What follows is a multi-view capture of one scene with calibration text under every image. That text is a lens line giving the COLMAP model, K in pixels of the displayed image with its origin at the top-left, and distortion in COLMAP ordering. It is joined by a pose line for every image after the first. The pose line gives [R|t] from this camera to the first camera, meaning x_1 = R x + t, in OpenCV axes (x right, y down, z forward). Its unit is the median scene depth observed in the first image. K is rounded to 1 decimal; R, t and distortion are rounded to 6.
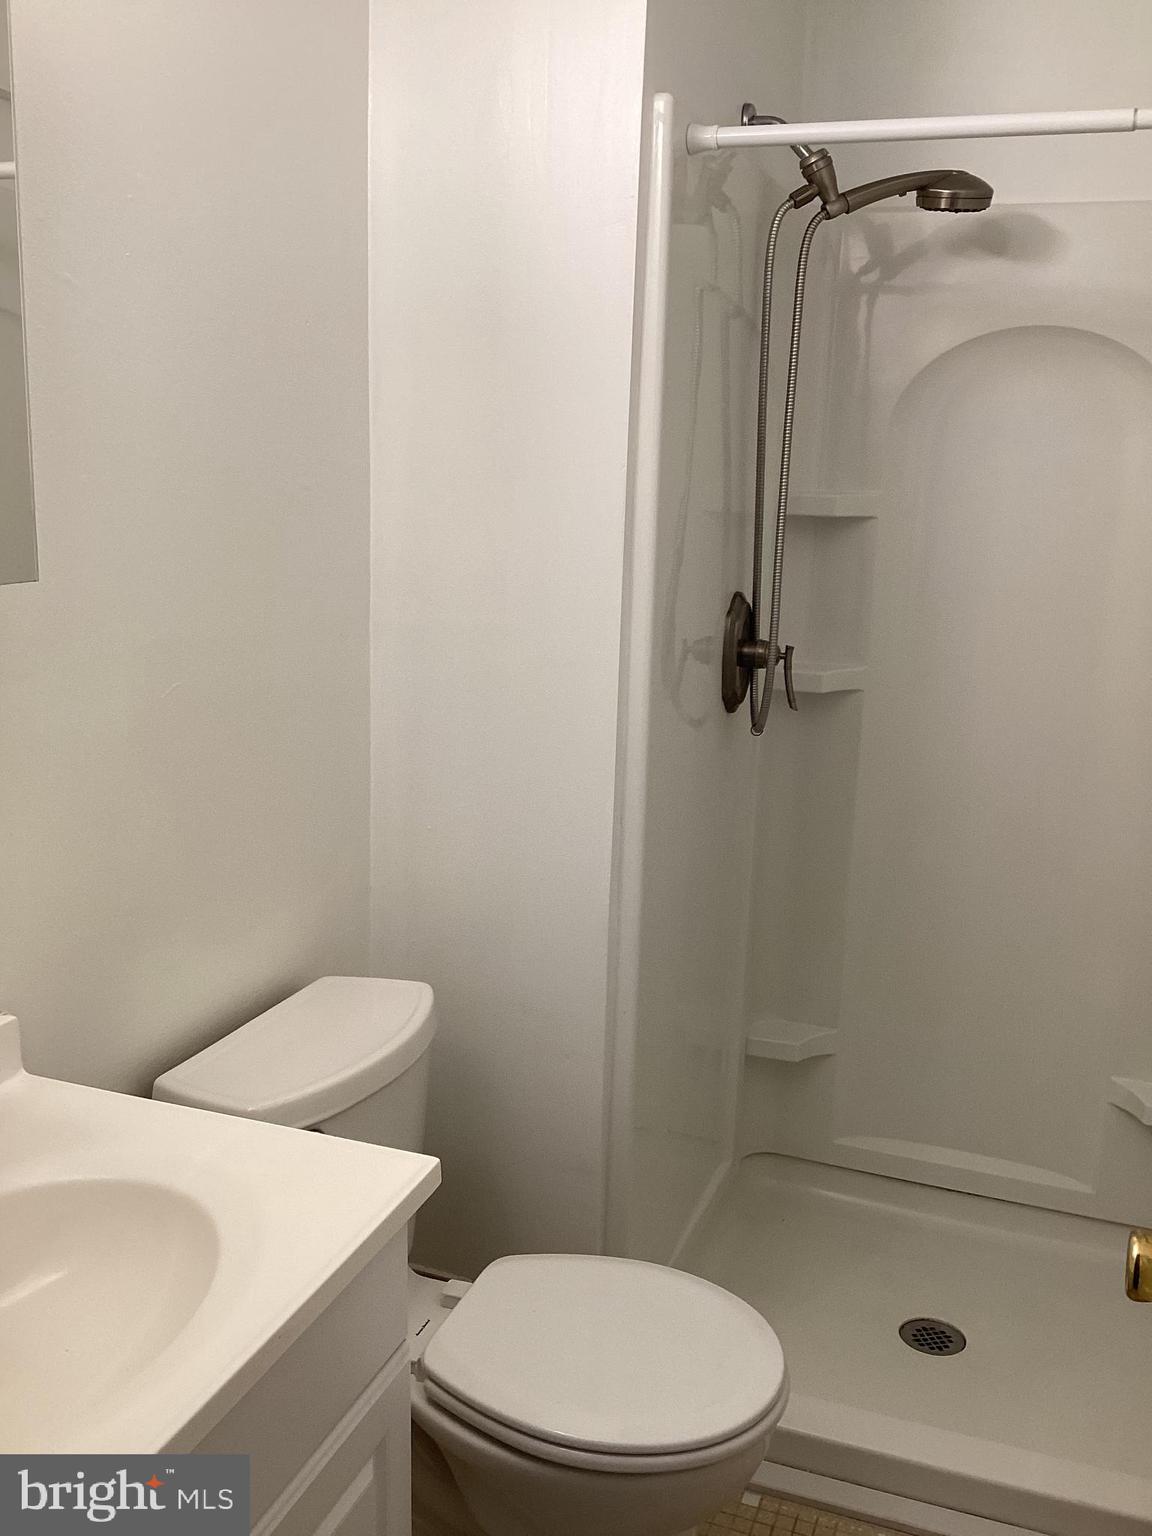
lens RADIAL K [[1422.8, 0, 576.0], [0, 1422.8, 768.0], [0, 0, 1]] dist [0.133757, -0.285500]
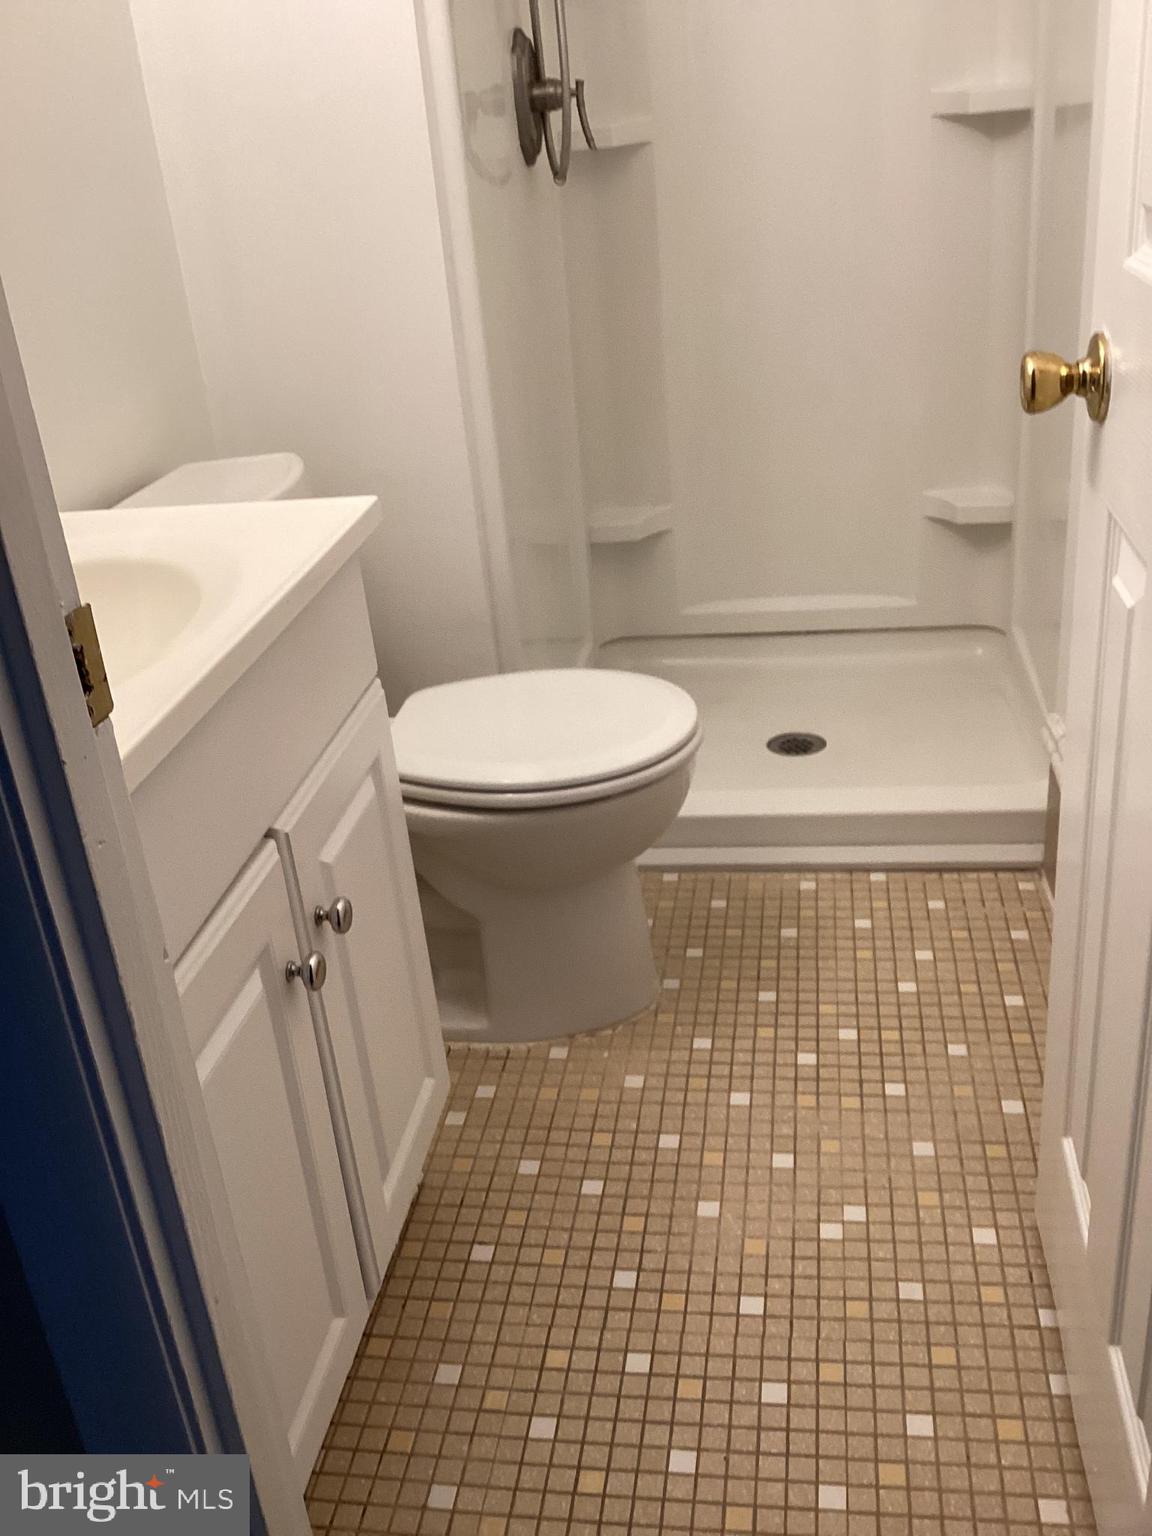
lens RADIAL K [[1422.8, 0, 576.0], [0, 1422.8, 768.0], [0, 0, 1]] dist [0.133757, -0.285500]
pose [[0.972462, -0.191969, 0.132155, -0.071535], [0.158335, 0.960274, 0.229790, 0.136008], [-0.171017, -0.202538, 0.964226, -0.041567]]
